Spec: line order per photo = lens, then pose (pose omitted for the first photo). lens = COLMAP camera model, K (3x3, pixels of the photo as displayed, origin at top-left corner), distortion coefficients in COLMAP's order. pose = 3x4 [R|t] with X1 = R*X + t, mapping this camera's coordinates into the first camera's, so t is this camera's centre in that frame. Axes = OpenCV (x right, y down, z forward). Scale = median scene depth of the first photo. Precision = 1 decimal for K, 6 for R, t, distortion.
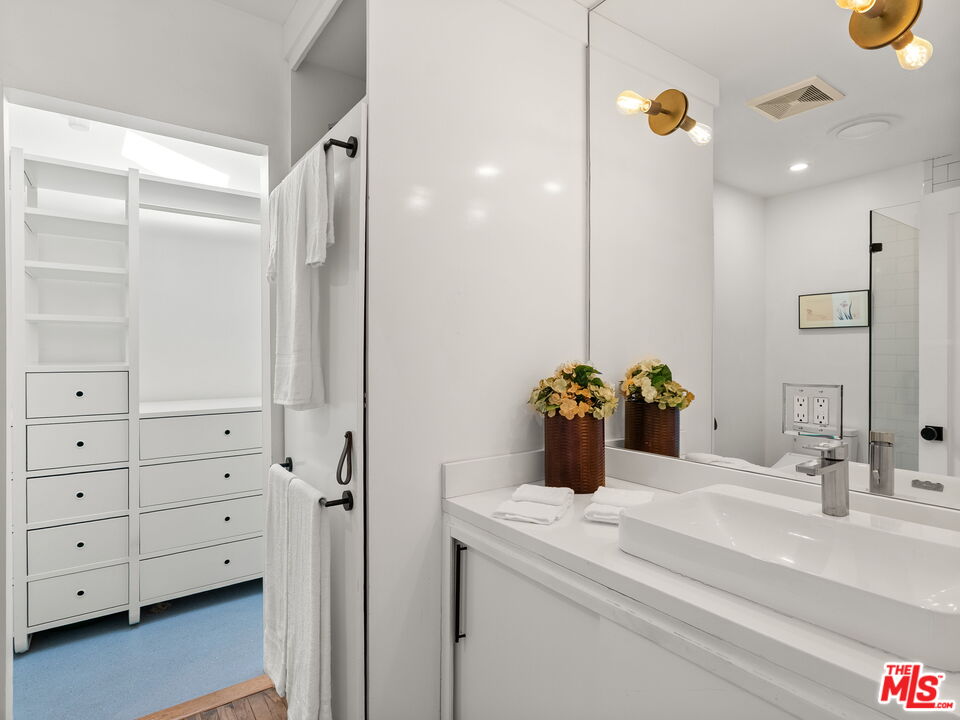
lens RADIAL K [[524.7, 0, 480.4], [0, 524.7, 349.4], [0, 0, 1]] dist [0.013166, -0.000931]
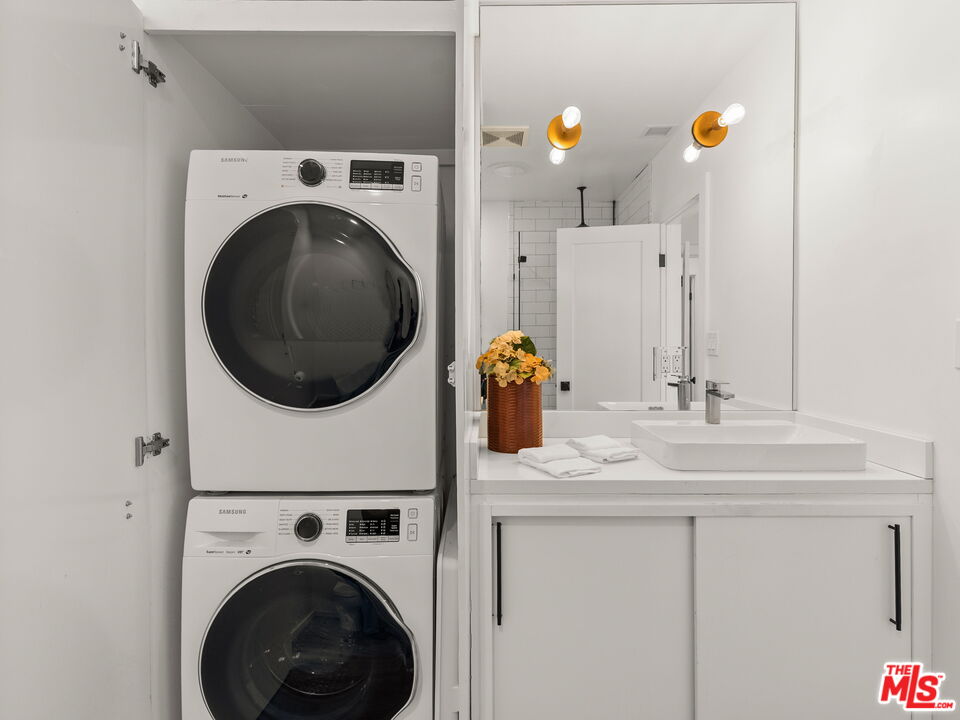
lens RADIAL K [[524.7, 0, 480.4], [0, 524.7, 349.4], [0, 0, 1]] dist [0.013166, -0.000931]
pose [[0.602246, -0.014471, 0.798179, -0.817433], [-0.003431, 0.999780, 0.020714, 0.036803], [-0.798303, -0.015213, 0.602064, 0.448118]]
